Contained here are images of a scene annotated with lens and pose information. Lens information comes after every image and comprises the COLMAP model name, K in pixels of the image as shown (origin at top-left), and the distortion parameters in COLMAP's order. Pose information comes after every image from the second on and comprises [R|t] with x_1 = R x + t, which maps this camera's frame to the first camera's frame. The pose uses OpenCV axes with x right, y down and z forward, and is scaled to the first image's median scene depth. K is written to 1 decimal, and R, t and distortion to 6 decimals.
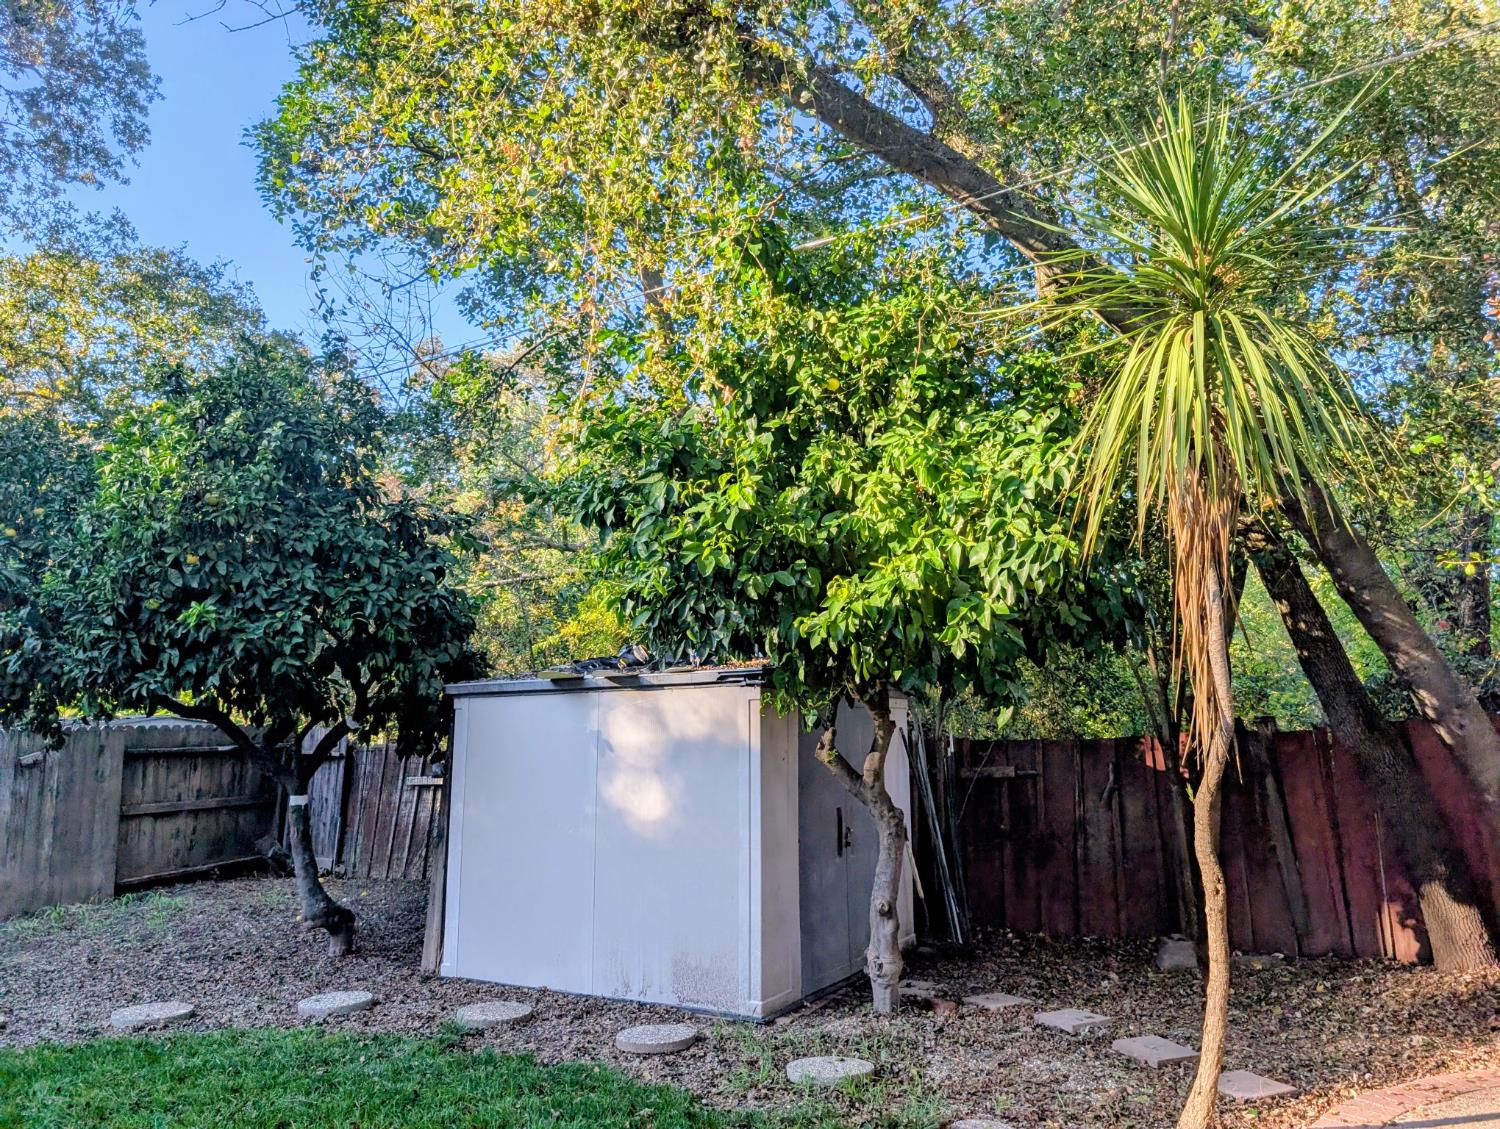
lens RADIAL K [[1068.3, 0, 757.8], [0, 1068.3, 572.1], [0, 0, 1]] dist [0.022451, -0.024894]
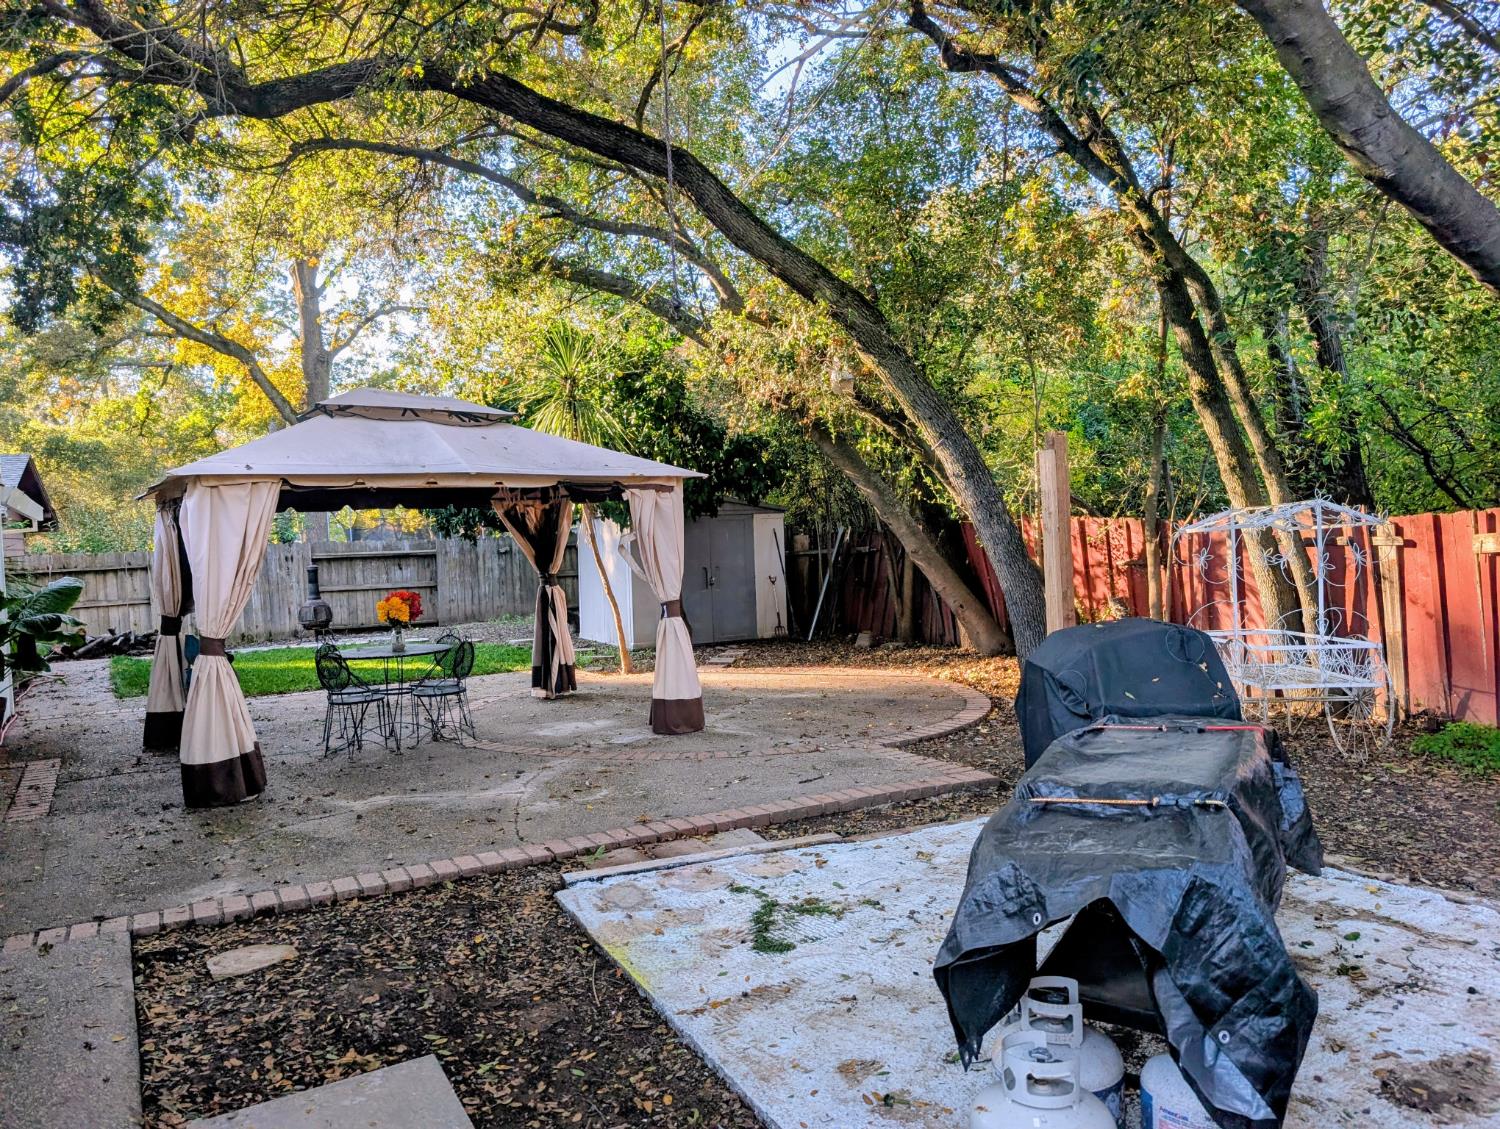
lens RADIAL K [[1068.3, 0, 763.5], [0, 1068.3, 564.3], [0, 0, 1]] dist [0.022451, -0.024894]
pose [[0.824953, -0.007014, -0.565158, 1.497369], [0.114867, 0.981136, 0.155494, -0.111991], [0.553406, -0.193194, 0.810196, -0.711102]]
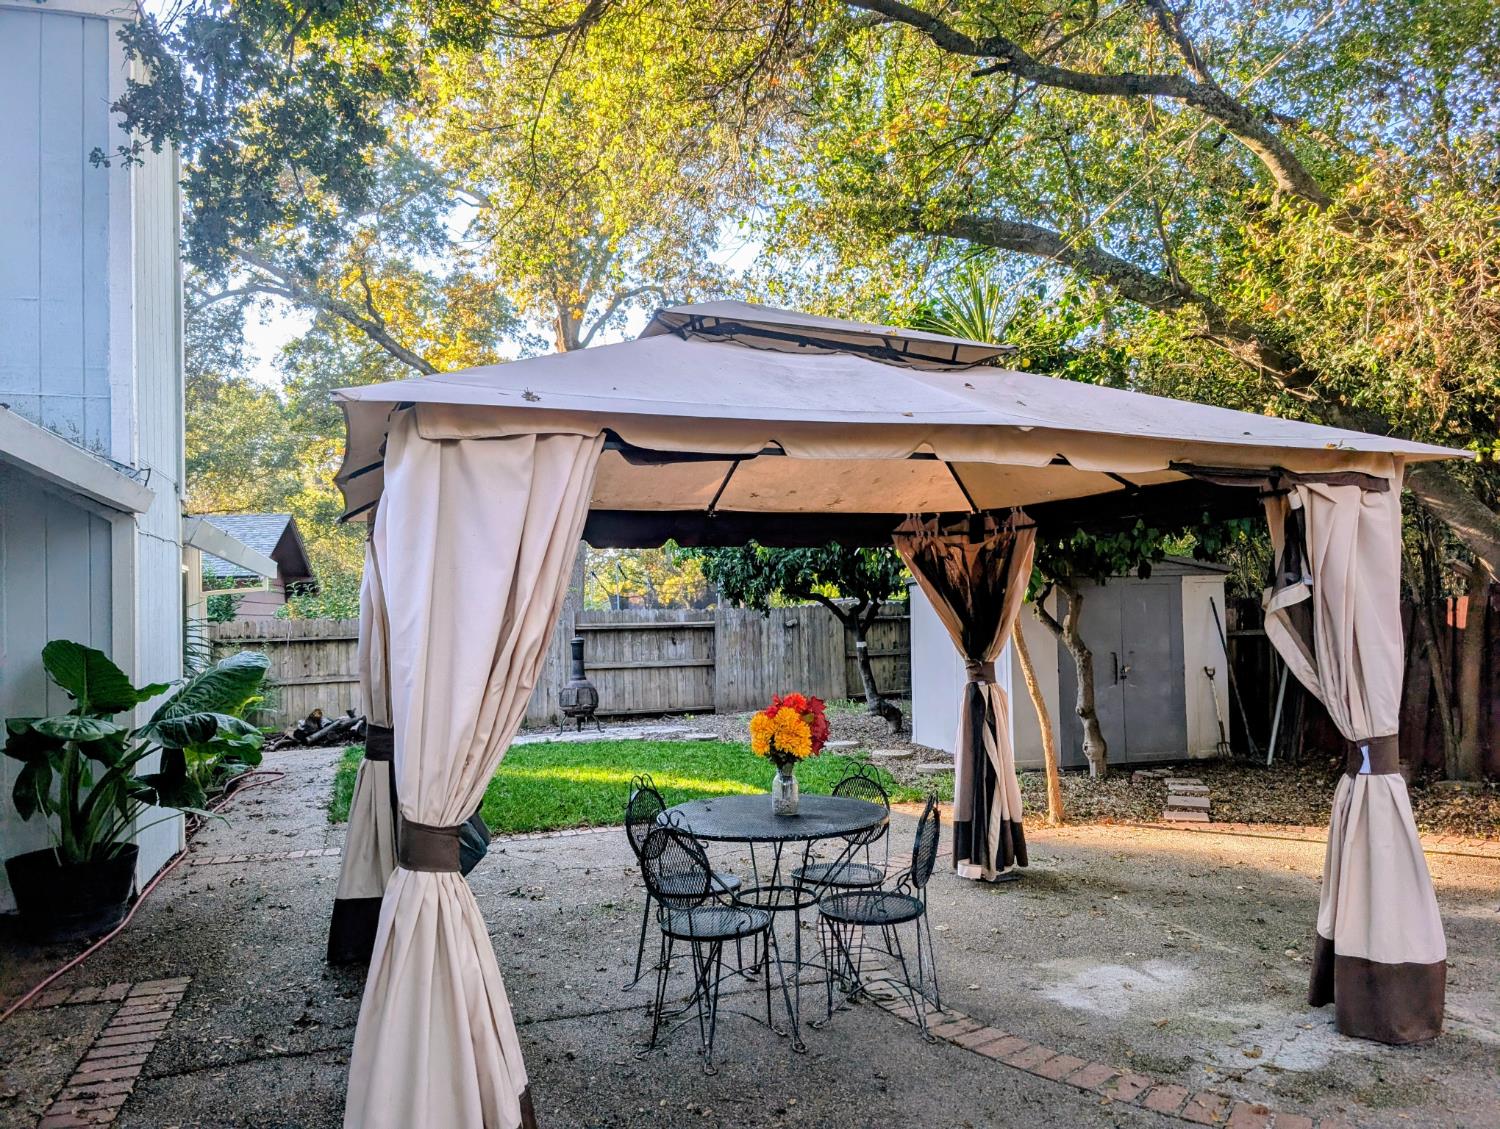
lens RADIAL K [[1068.3, 0, 760.5], [0, 1068.3, 572.5], [0, 0, 1]] dist [0.022451, -0.024894]
pose [[0.688923, -0.039106, -0.723779, 0.874785], [0.125659, 0.989867, 0.066125, -0.049494], [0.713859, -0.136504, 0.686857, -0.367432]]
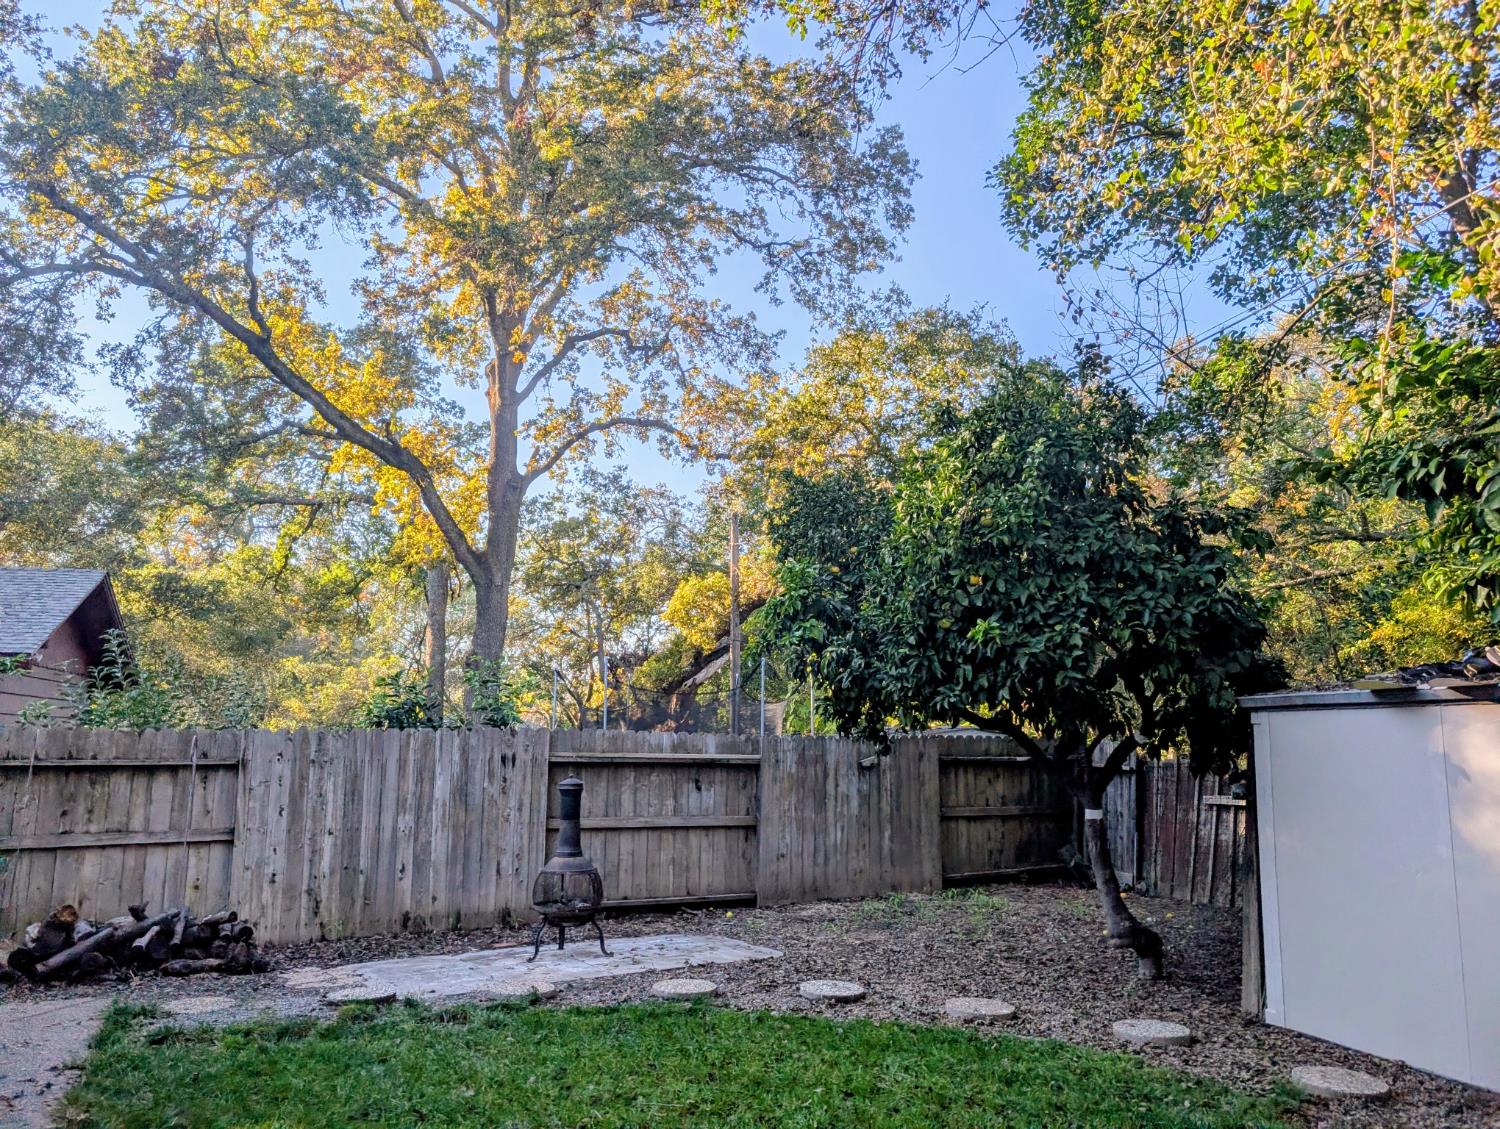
lens RADIAL K [[1068.3, 0, 743.3], [0, 1068.3, 558.0], [0, 0, 1]] dist [0.022451, -0.024894]
pose [[0.759354, -0.090567, -0.644343, -0.014878], [0.074297, 0.995858, -0.052416, 0.004490], [0.646421, -0.008071, 0.762938, 0.037911]]
